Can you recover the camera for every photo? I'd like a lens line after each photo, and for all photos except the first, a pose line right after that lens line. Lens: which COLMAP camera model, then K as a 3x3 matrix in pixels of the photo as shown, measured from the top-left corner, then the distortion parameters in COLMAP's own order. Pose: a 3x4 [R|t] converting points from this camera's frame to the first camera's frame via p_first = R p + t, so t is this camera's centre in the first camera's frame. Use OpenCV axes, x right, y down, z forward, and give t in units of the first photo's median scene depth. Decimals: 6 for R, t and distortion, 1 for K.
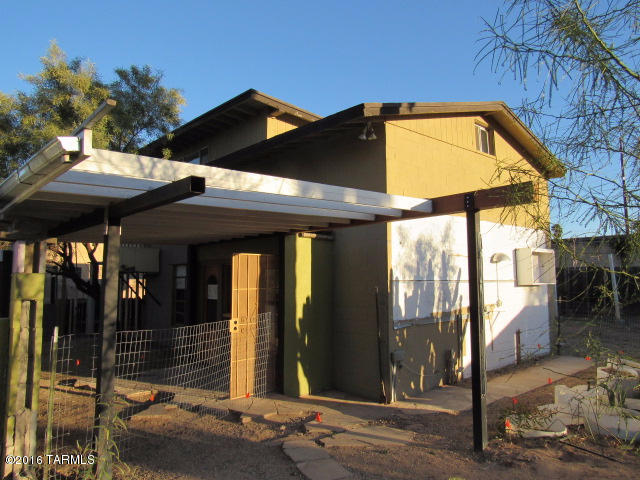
lens RADIAL K [[463.3, 0, 320.0], [0, 463.3, 240.0], [0, 0, 1]] dist [-0.029485, 0.003639]
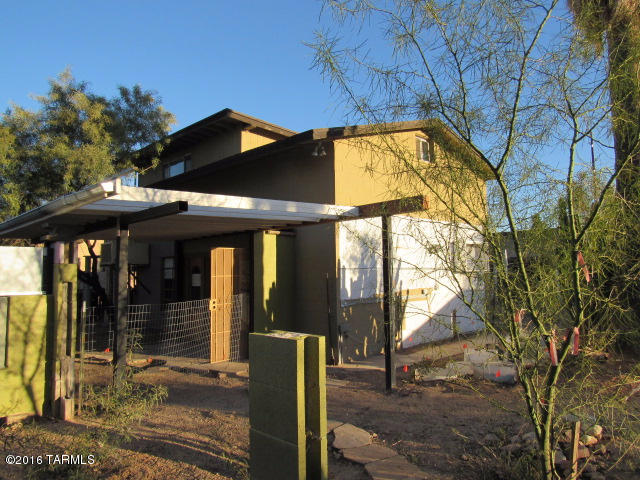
lens RADIAL K [[463.3, 0, 320.0], [0, 463.3, 240.0], [0, 0, 1]] dist [-0.029485, 0.003639]
pose [[0.999502, -0.008567, 0.030361, 0.065308], [0.008029, 0.999810, 0.017782, -0.011860], [-0.030507, -0.017529, 0.999381, -0.251974]]
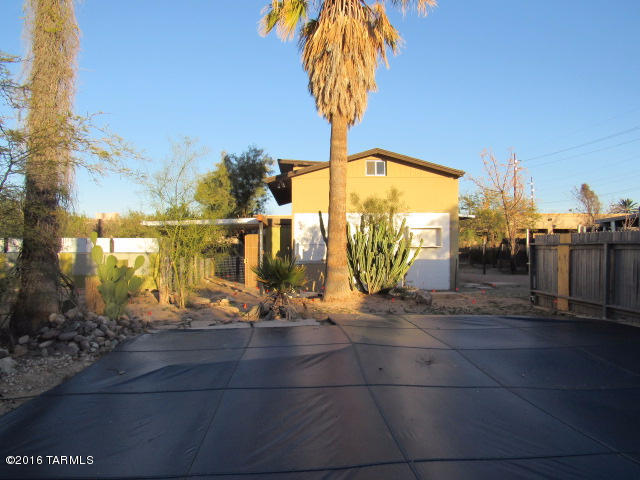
lens RADIAL K [[463.3, 0, 320.0], [0, 463.3, 240.0], [0, 0, 1]] dist [-0.029485, 0.003639]
pose [[0.756269, -0.003463, -0.654251, 1.860919], [0.058332, 0.996361, 0.062153, -0.079451], [0.651655, -0.085168, 0.753719, -0.754625]]
